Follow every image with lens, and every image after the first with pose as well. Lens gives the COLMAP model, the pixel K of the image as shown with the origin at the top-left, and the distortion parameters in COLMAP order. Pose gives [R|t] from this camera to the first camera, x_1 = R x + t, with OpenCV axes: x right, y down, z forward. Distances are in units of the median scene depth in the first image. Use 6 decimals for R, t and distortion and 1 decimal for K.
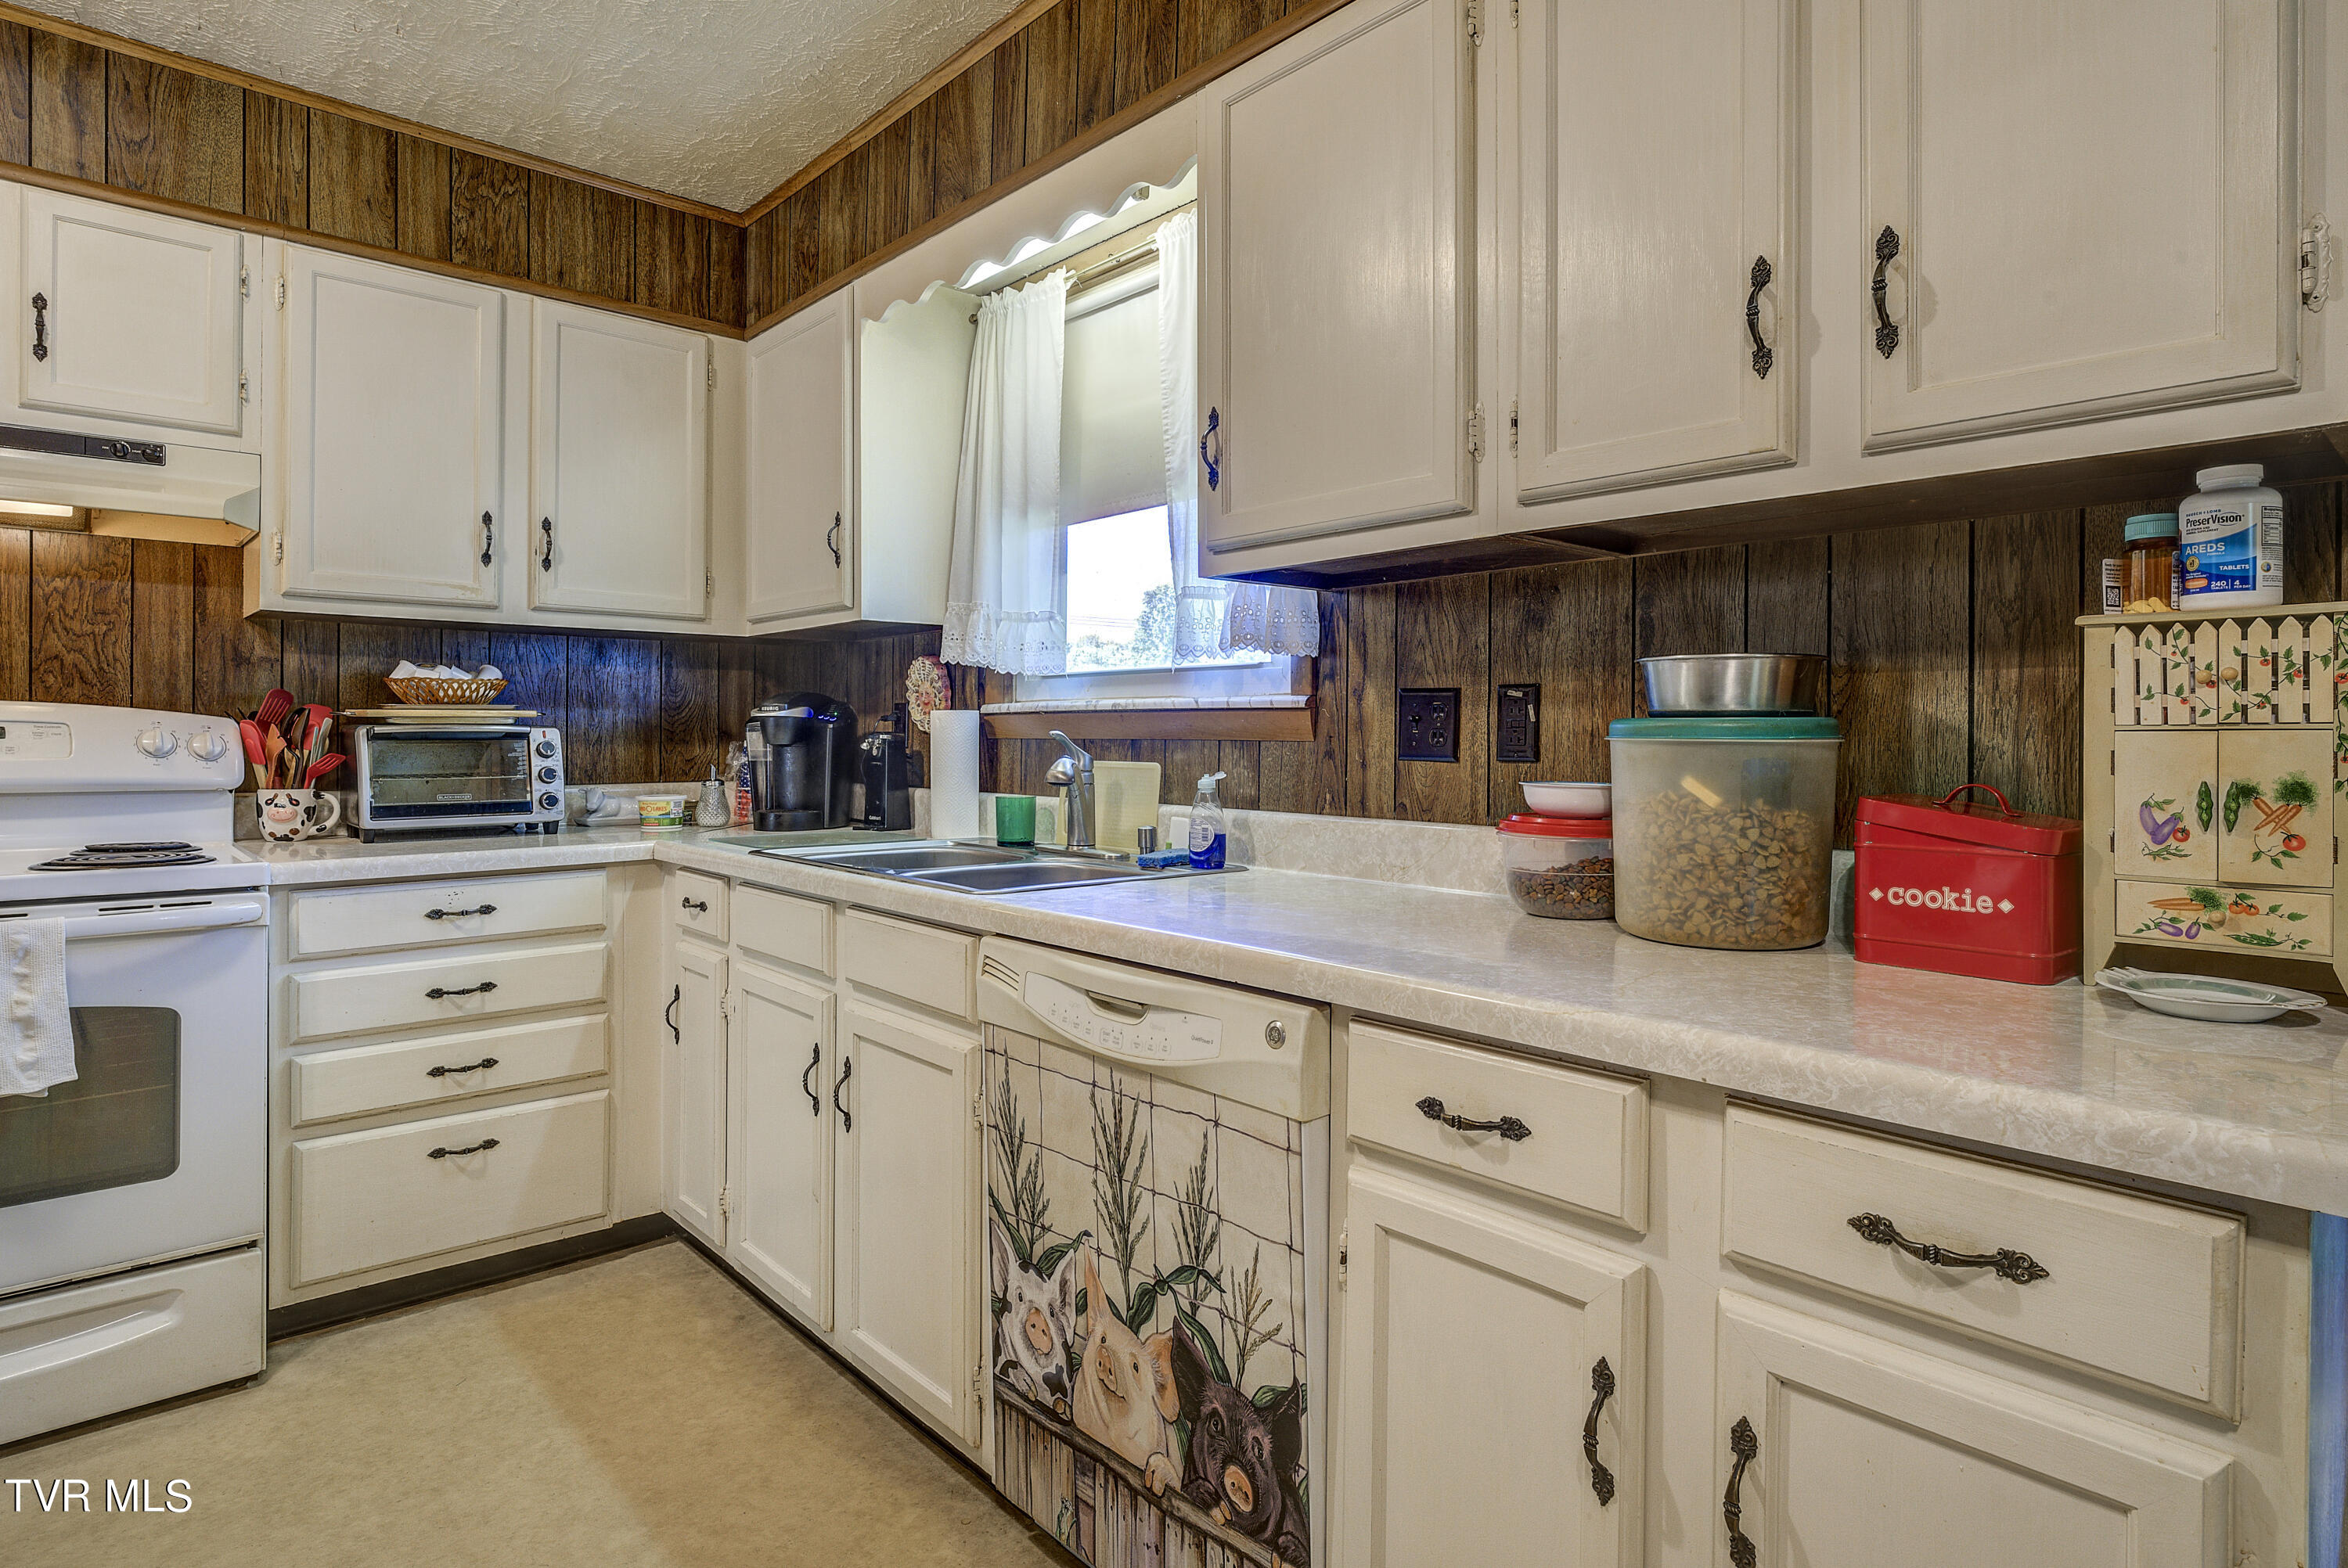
lens RADIAL K [[1260.0, 0, 1207.4], [0, 1260.0, 735.3], [0, 0, 1]] dist [-0.004414, 0.001554]
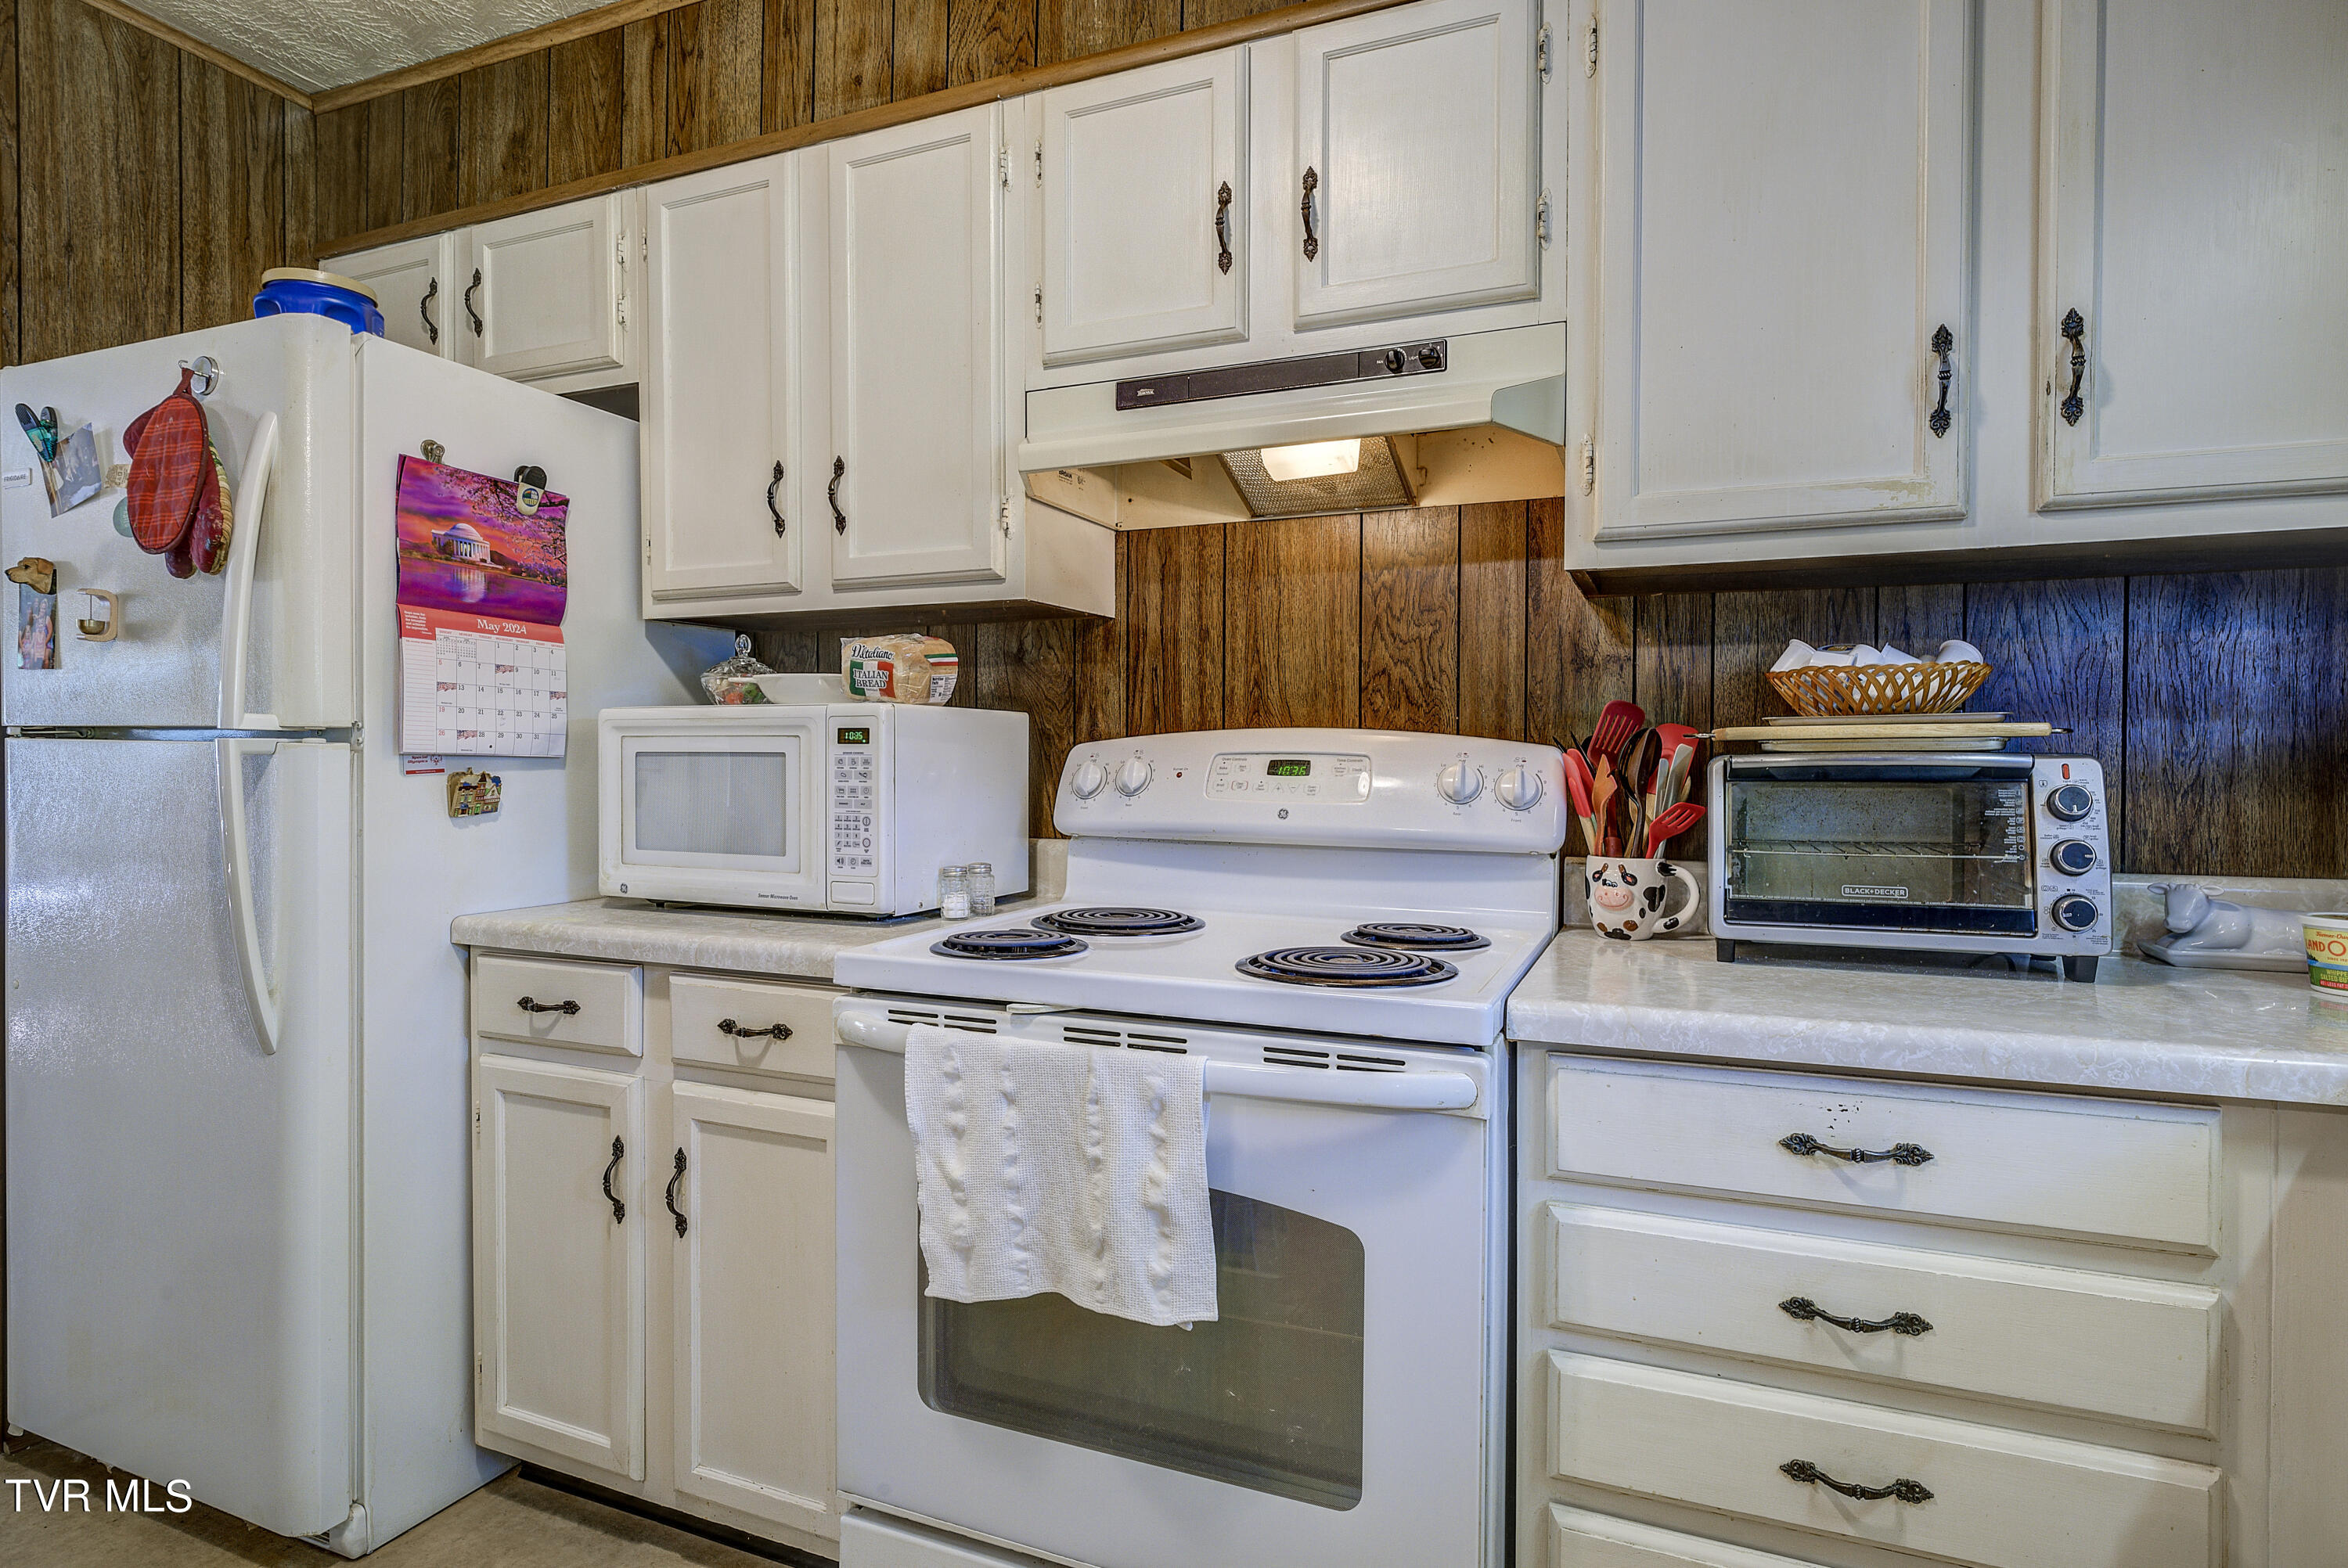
lens RADIAL K [[1221.2, 0, 1174.0], [0, 1221.2, 784.0], [0, 0, 1]] dist [-0.004961, -0.000402]
pose [[0.414119, 0.008902, -0.910179, -0.282925], [-0.003432, 0.999960, 0.008218, 0.001726], [0.910216, -0.000280, 0.414133, 0.574729]]
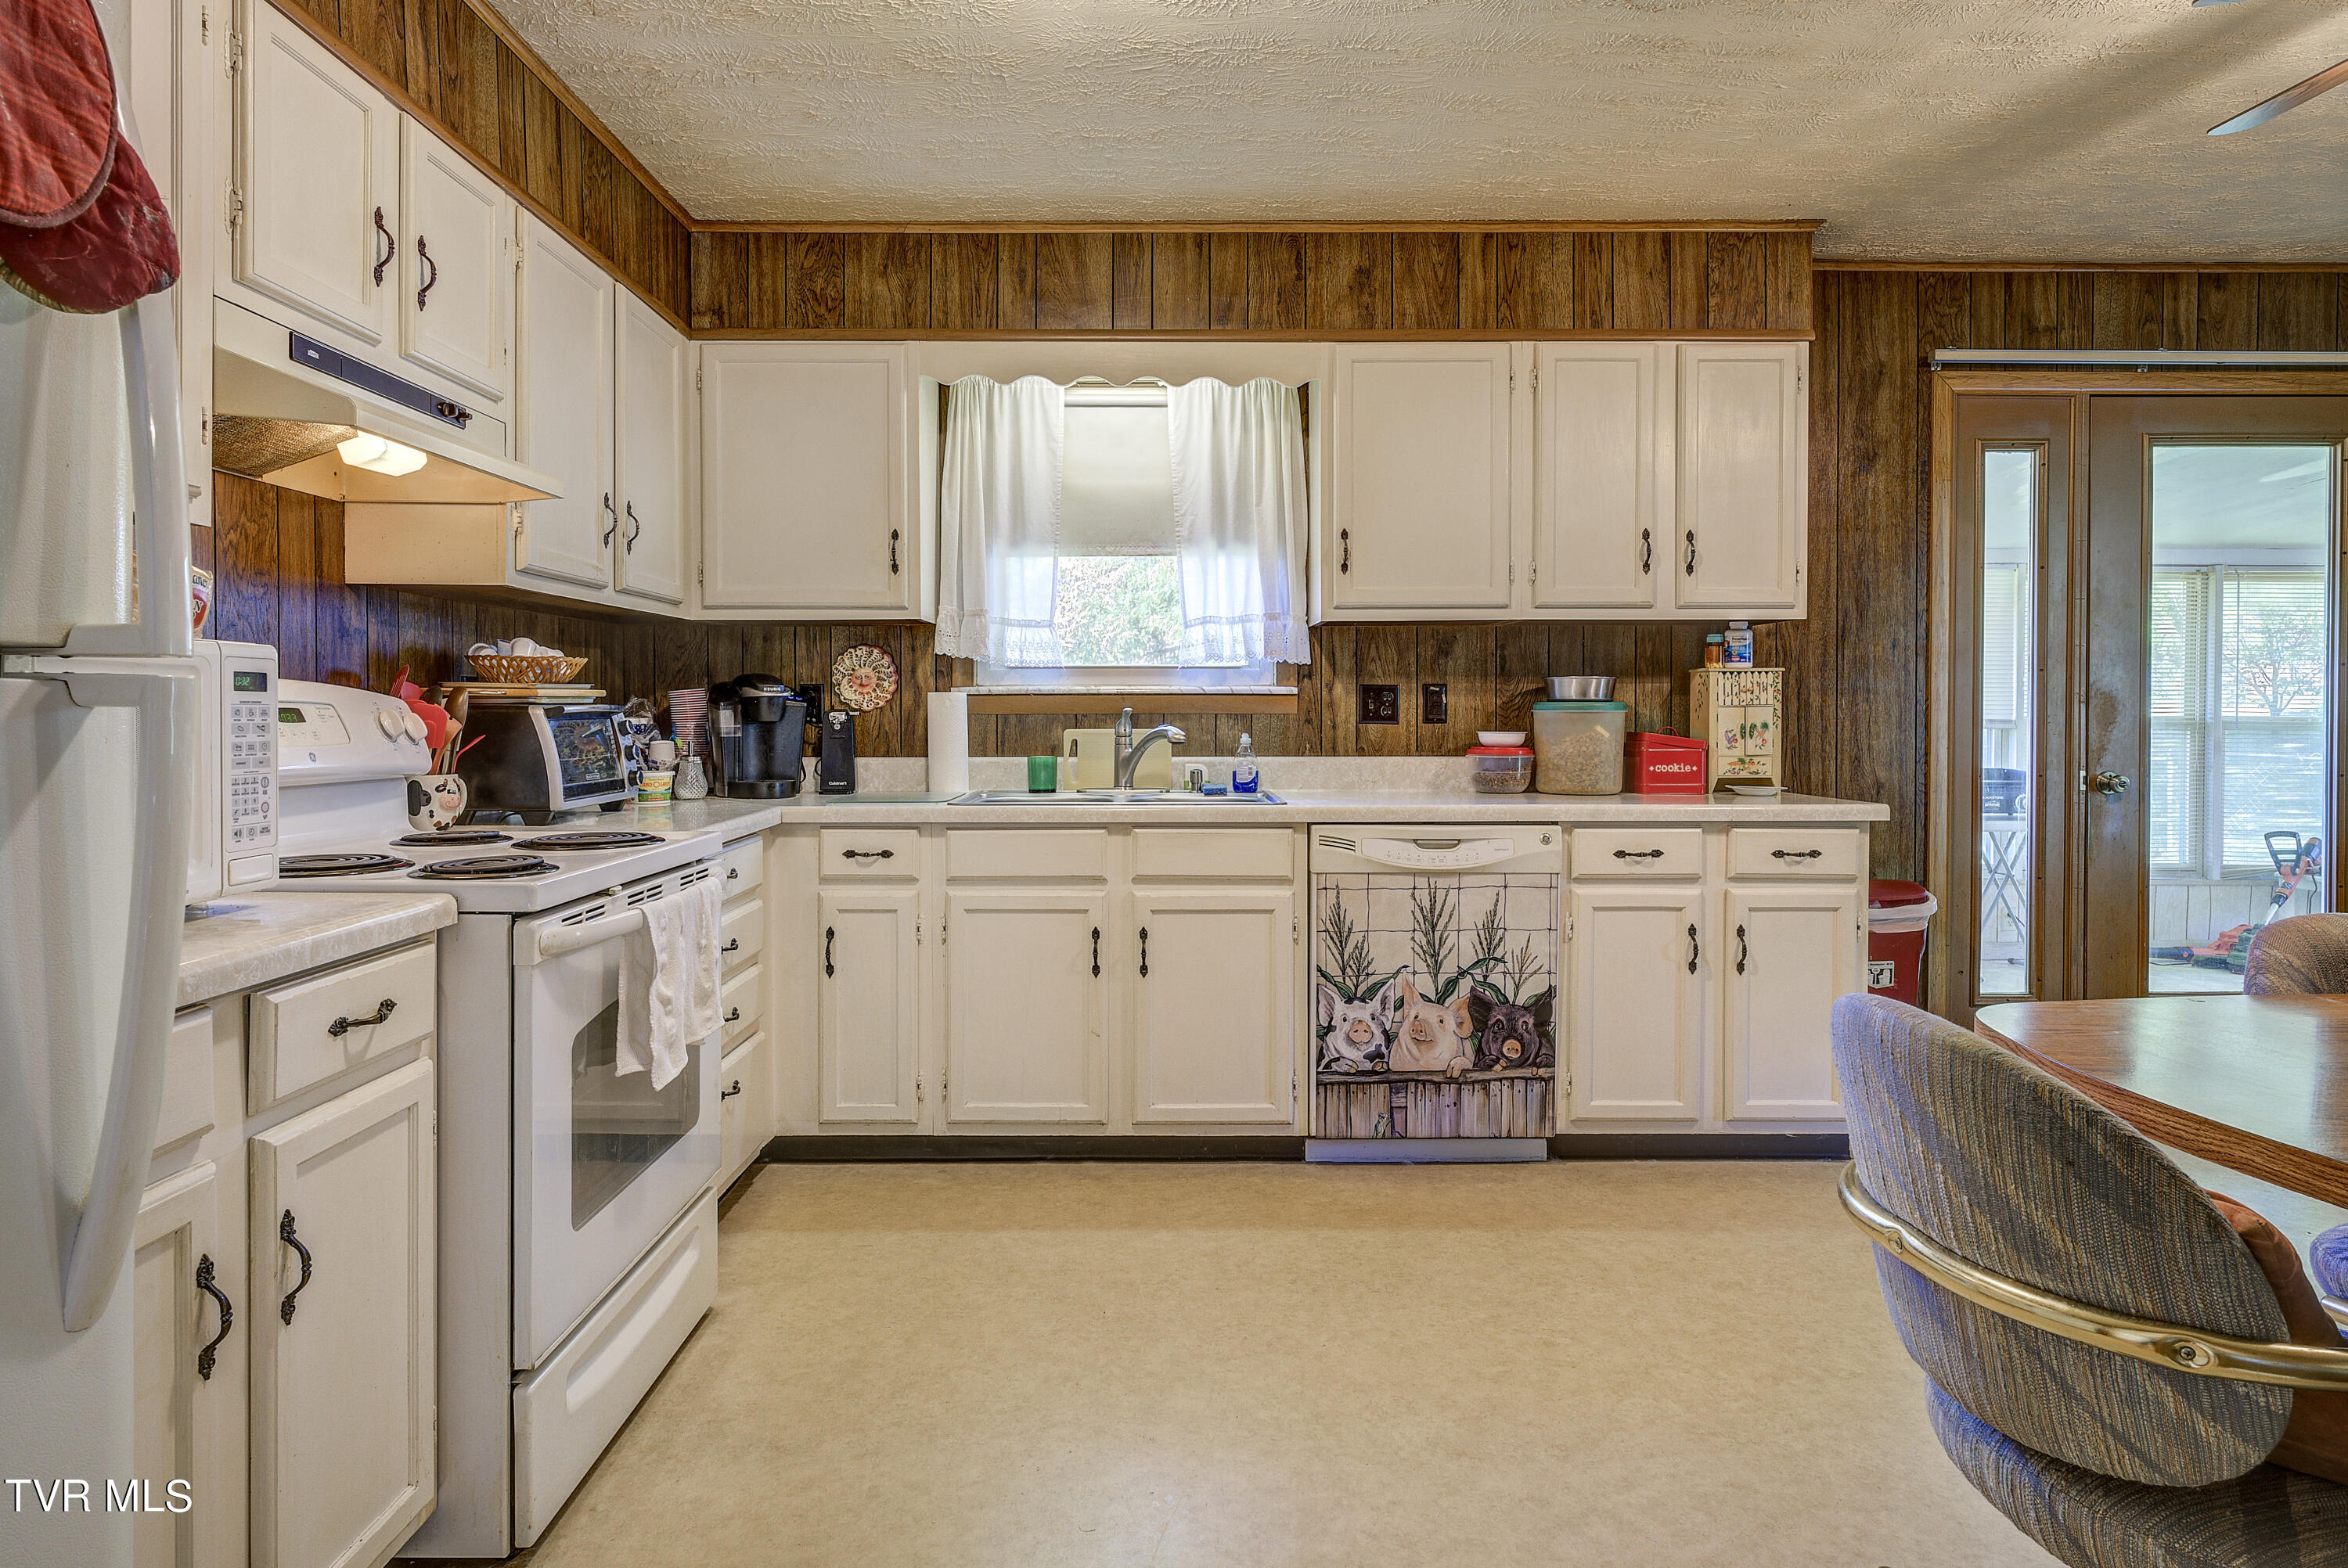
lens RADIAL K [[1302.9, 0, 1175.5], [0, 1302.9, 729.2], [0, 0, 1]] dist [0.001365, 0.000071]
pose [[0.665303, -0.016411, 0.746393, -1.161072], [0.003921, 0.999821, 0.018488, -0.006471], [-0.746563, -0.009374, 0.665249, -0.045946]]
